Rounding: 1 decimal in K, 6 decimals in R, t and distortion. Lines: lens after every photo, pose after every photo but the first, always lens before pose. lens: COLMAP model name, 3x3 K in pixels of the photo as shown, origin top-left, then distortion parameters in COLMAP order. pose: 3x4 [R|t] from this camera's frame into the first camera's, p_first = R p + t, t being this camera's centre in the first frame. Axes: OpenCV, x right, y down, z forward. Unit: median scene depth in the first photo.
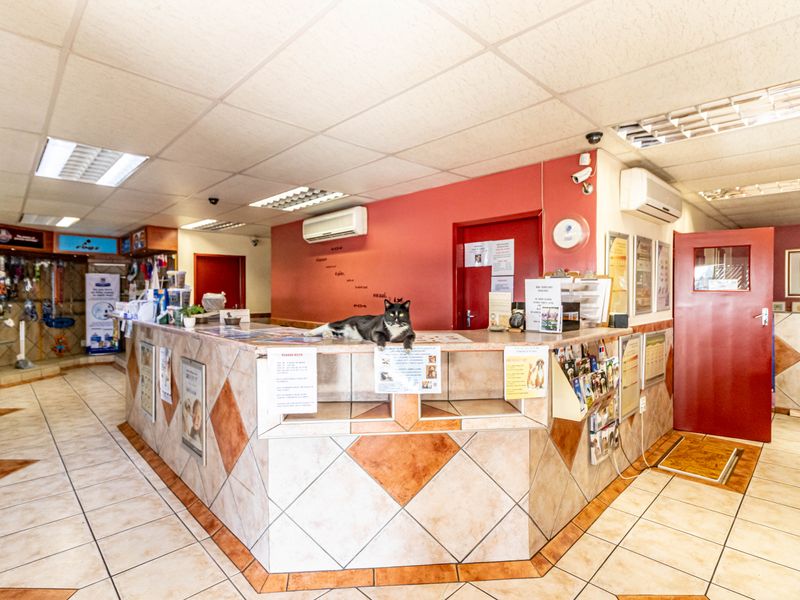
lens RADIAL K [[417.0, 0, 399.5], [0, 417.0, 299.1], [0, 0, 1]] dist [0.003461, 0.000222]
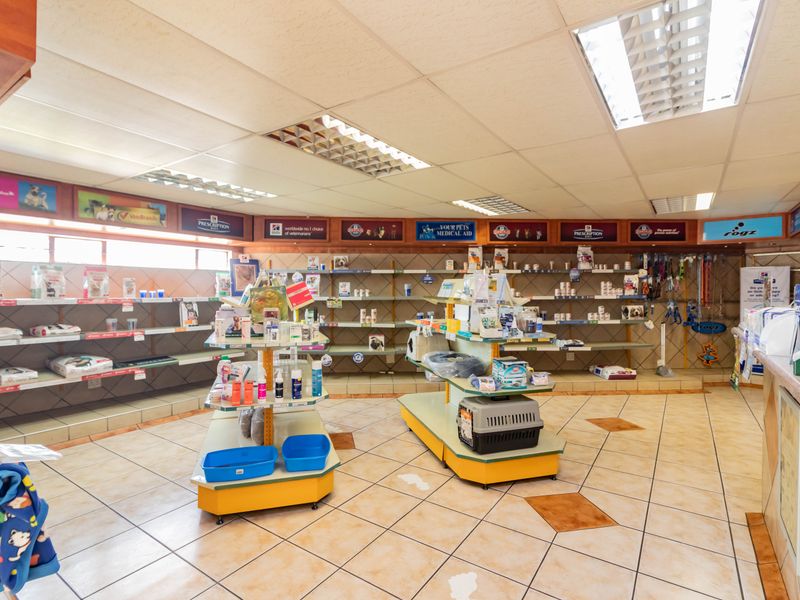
lens RADIAL K [[417.0, 0, 400.5], [0, 417.0, 297.3], [0, 0, 1]] dist [0.003461, 0.000222]
pose [[0.193959, 0.008165, -0.980976, -0.121473], [-0.010722, 0.999923, 0.006202, -0.003860], [0.980951, 0.009315, 0.194032, 0.259520]]
